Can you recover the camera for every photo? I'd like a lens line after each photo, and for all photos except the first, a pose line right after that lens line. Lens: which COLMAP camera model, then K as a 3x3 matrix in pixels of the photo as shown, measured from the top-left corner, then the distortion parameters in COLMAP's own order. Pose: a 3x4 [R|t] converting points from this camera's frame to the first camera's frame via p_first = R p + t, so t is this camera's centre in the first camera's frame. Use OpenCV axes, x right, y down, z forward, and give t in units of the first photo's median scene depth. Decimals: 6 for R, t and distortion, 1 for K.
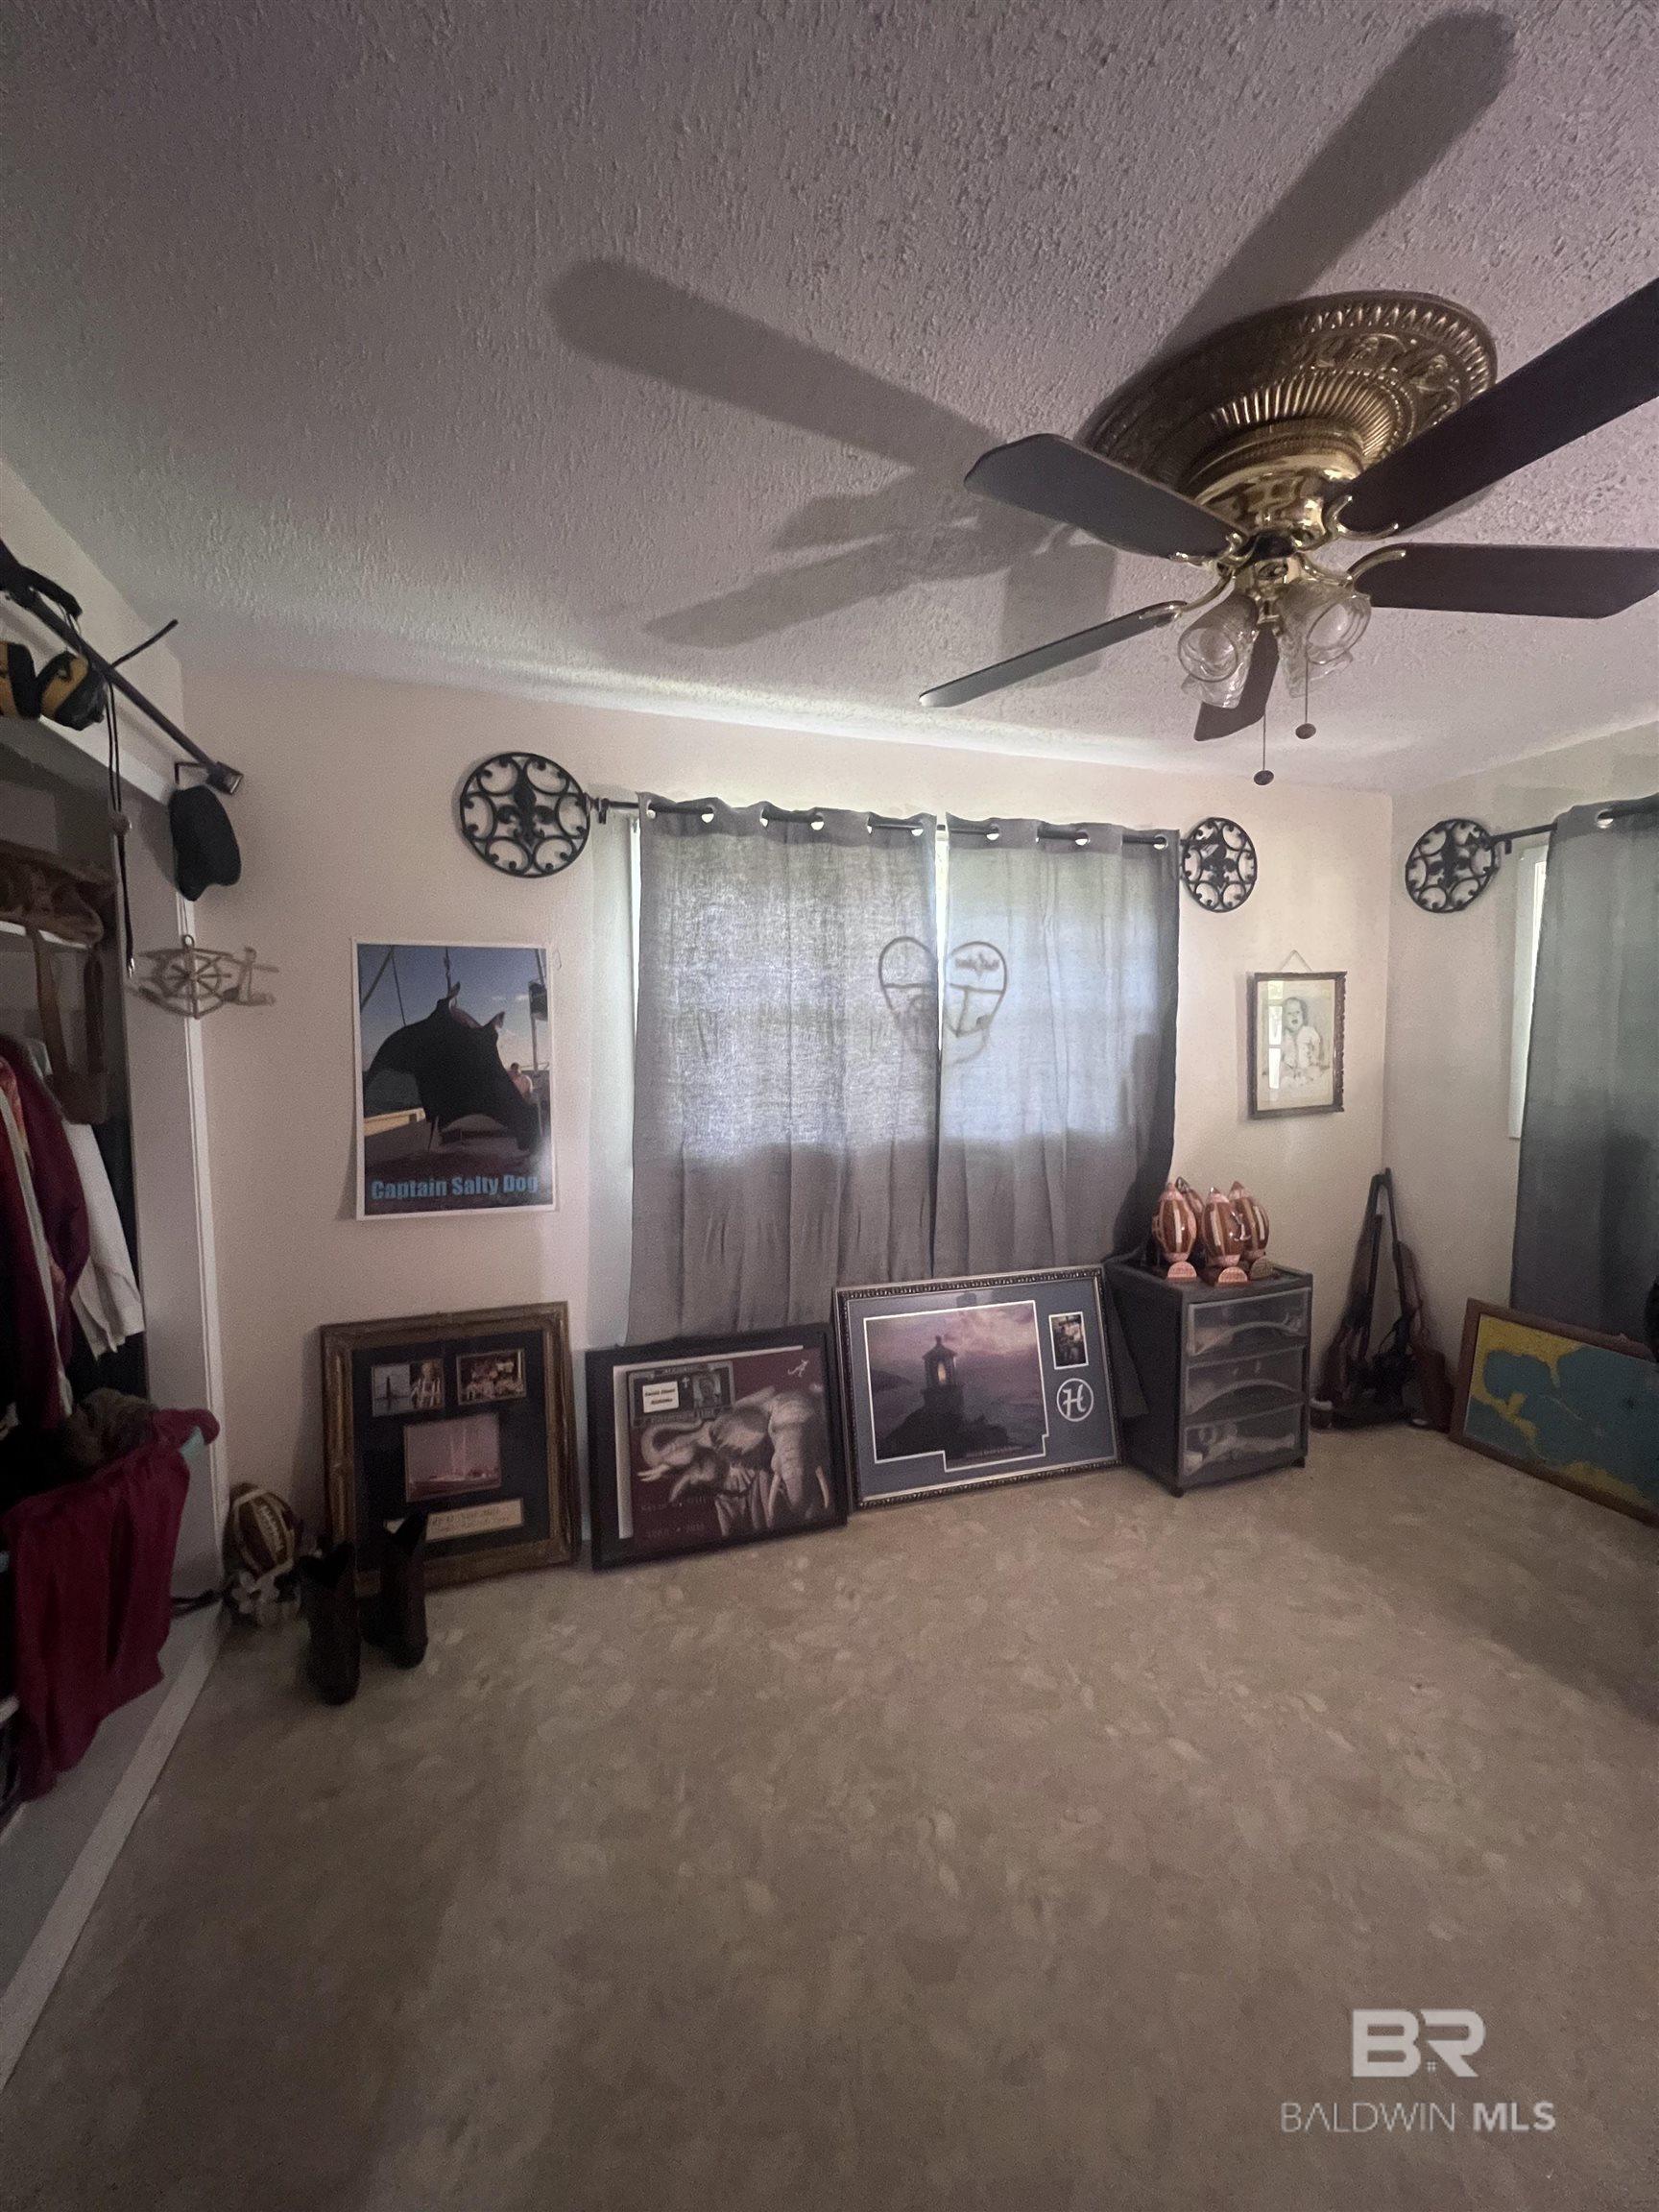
lens RADIAL K [[890.7, 0, 831.6], [0, 890.7, 1103.0], [0, 0, 1]] dist [-0.000776, 0.000188]
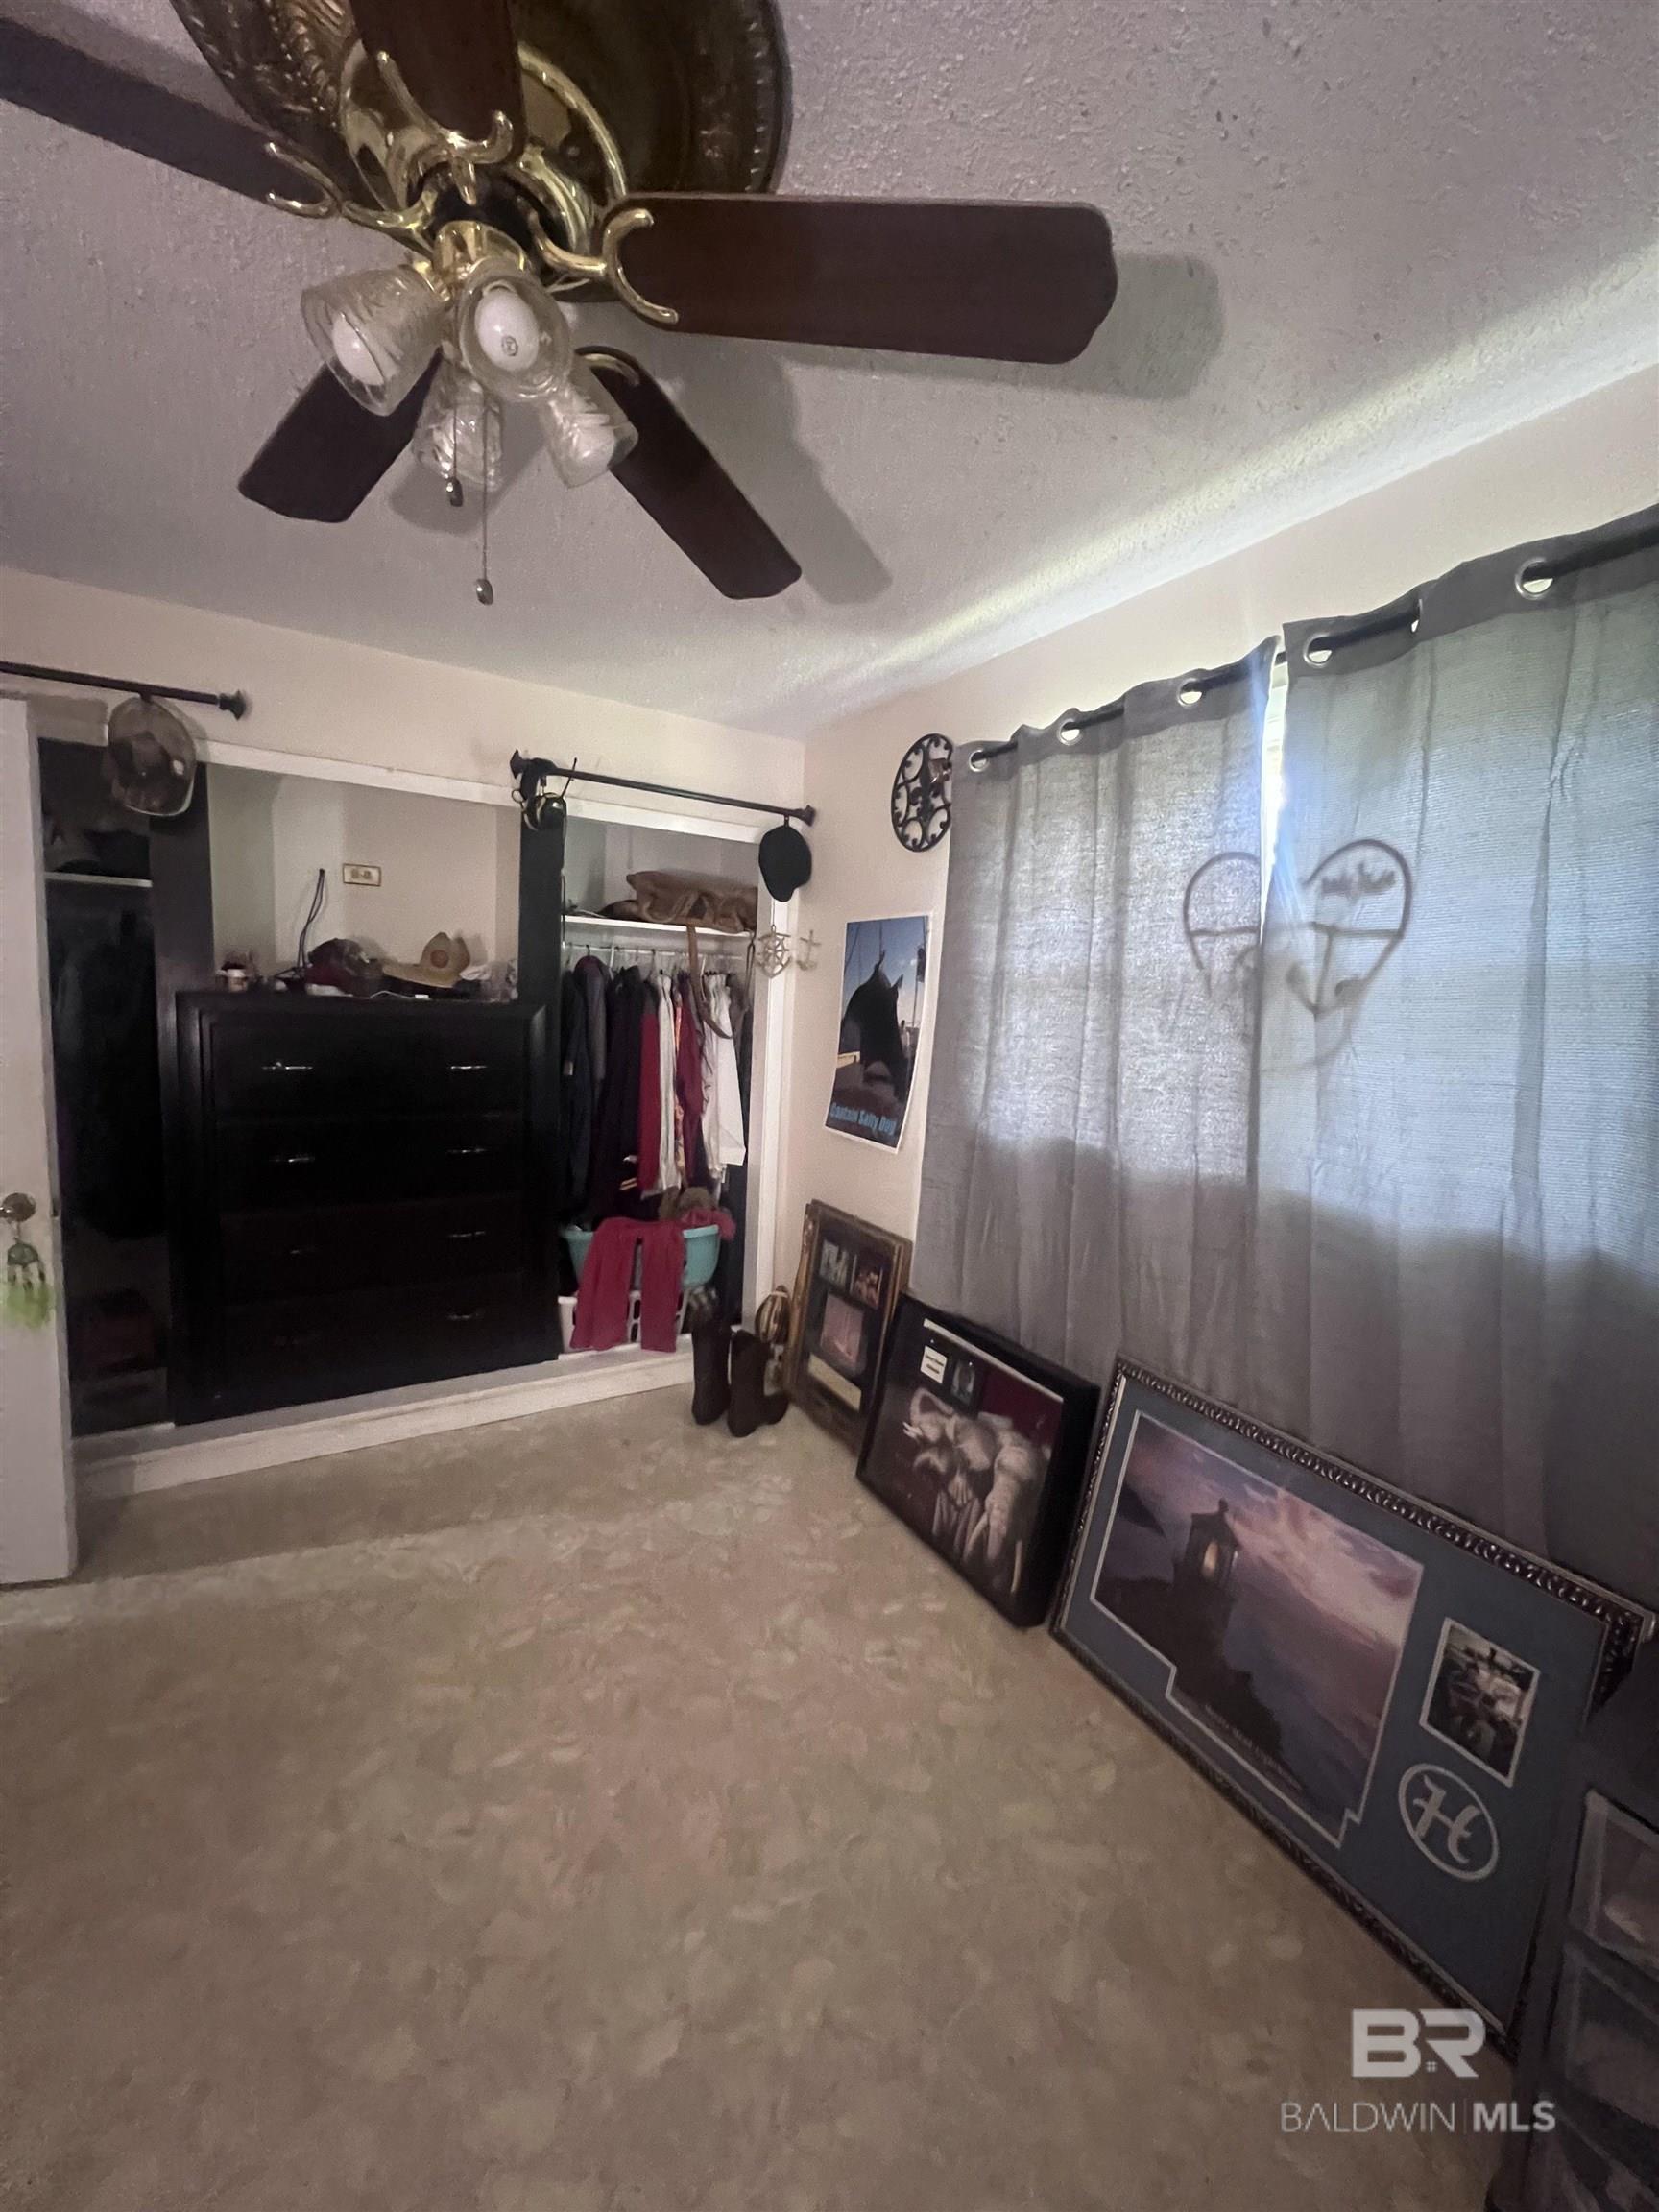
lens RADIAL K [[890.7, 0, 834.6], [0, 890.7, 1101.8], [0, 0, 1]] dist [-0.000776, 0.000188]
pose [[0.202335, 0.133505, -0.970174, 0.699245], [-0.111164, 0.987392, 0.112690, -0.057064], [0.972987, 0.085047, 0.214625, 0.649611]]
